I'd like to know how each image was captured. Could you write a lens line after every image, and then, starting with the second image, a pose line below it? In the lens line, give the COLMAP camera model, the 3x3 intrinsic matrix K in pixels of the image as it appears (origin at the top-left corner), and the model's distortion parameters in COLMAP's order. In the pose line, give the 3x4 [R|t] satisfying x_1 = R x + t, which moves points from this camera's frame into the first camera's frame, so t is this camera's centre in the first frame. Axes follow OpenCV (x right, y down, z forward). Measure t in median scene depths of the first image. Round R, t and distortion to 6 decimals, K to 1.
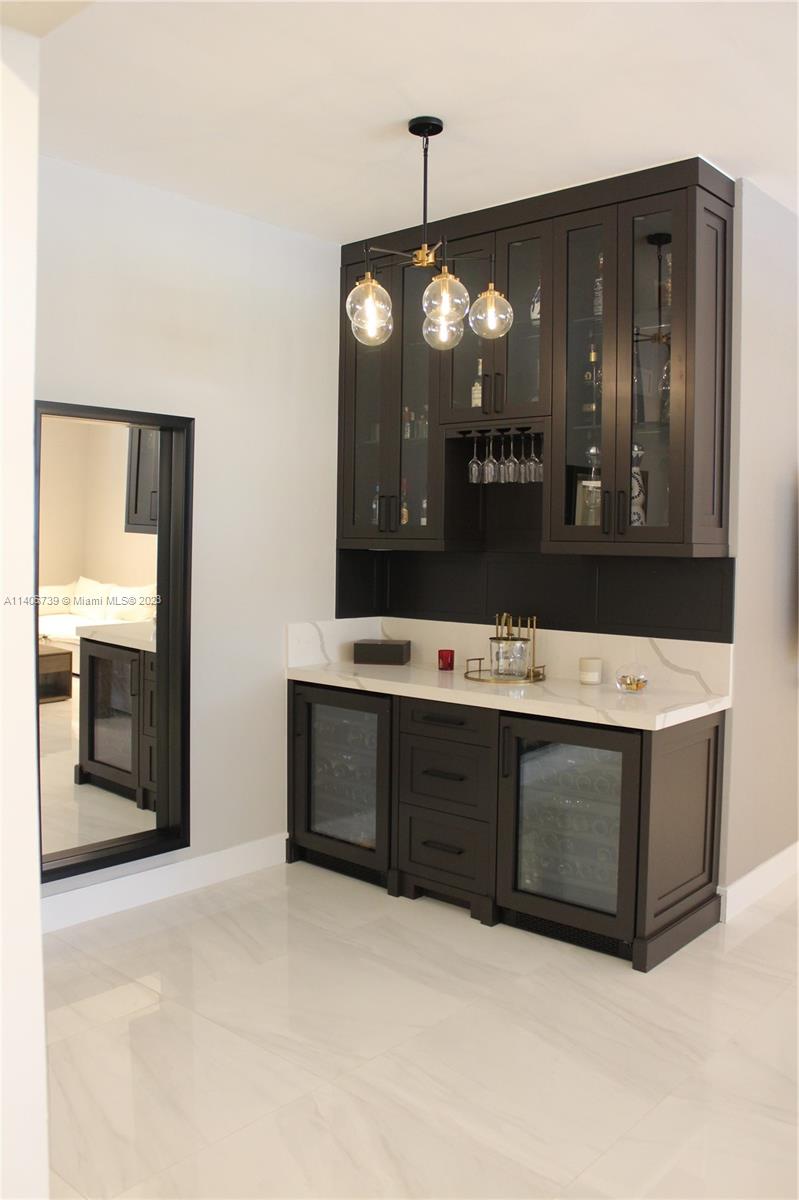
lens RADIAL K [[1016.8, 0, 399.4], [0, 1016.8, 598.9], [0, 0, 1]] dist [-0.147690, 0.116183]
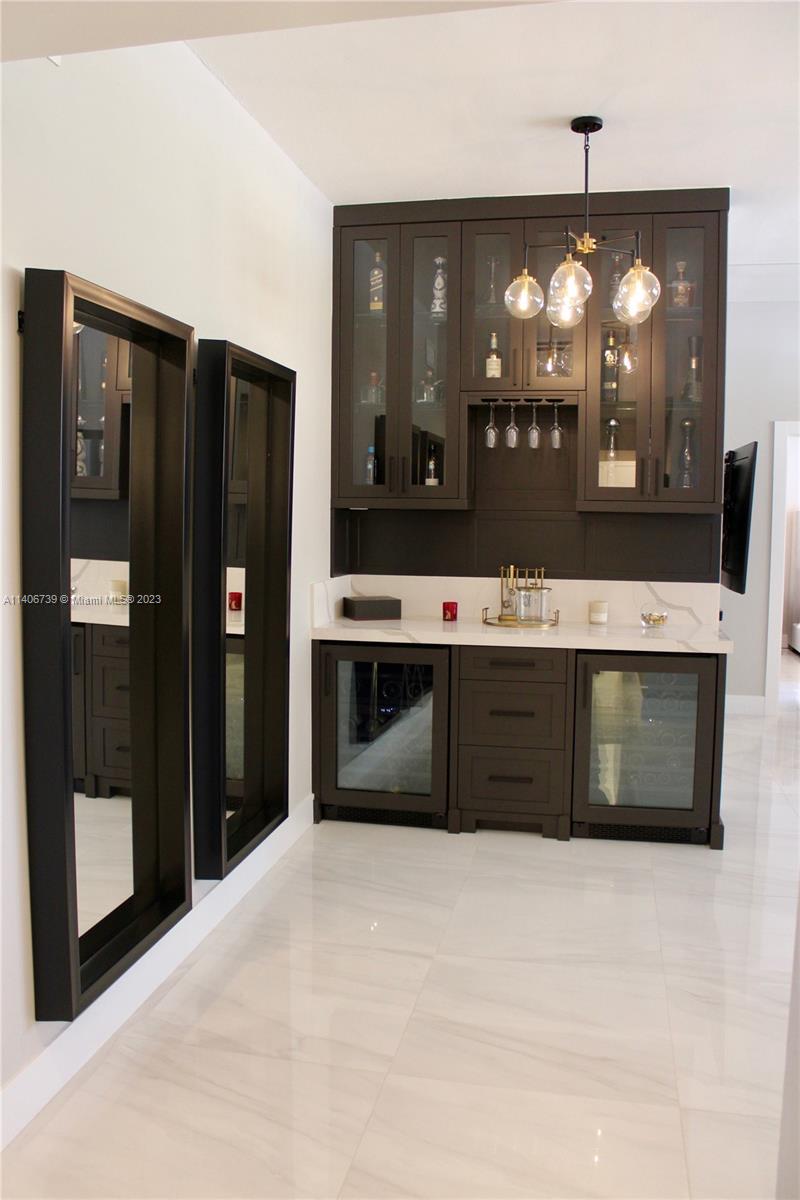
lens RADIAL K [[1016.8, 0, 367.6], [0, 1016.8, 590.8], [0, 0, 1]] dist [-0.147690, 0.116183]
pose [[0.873447, -0.042064, 0.485099, -0.588344], [0.028741, 0.998978, 0.034874, -0.001769], [-0.486070, -0.016519, 0.873764, 0.113771]]
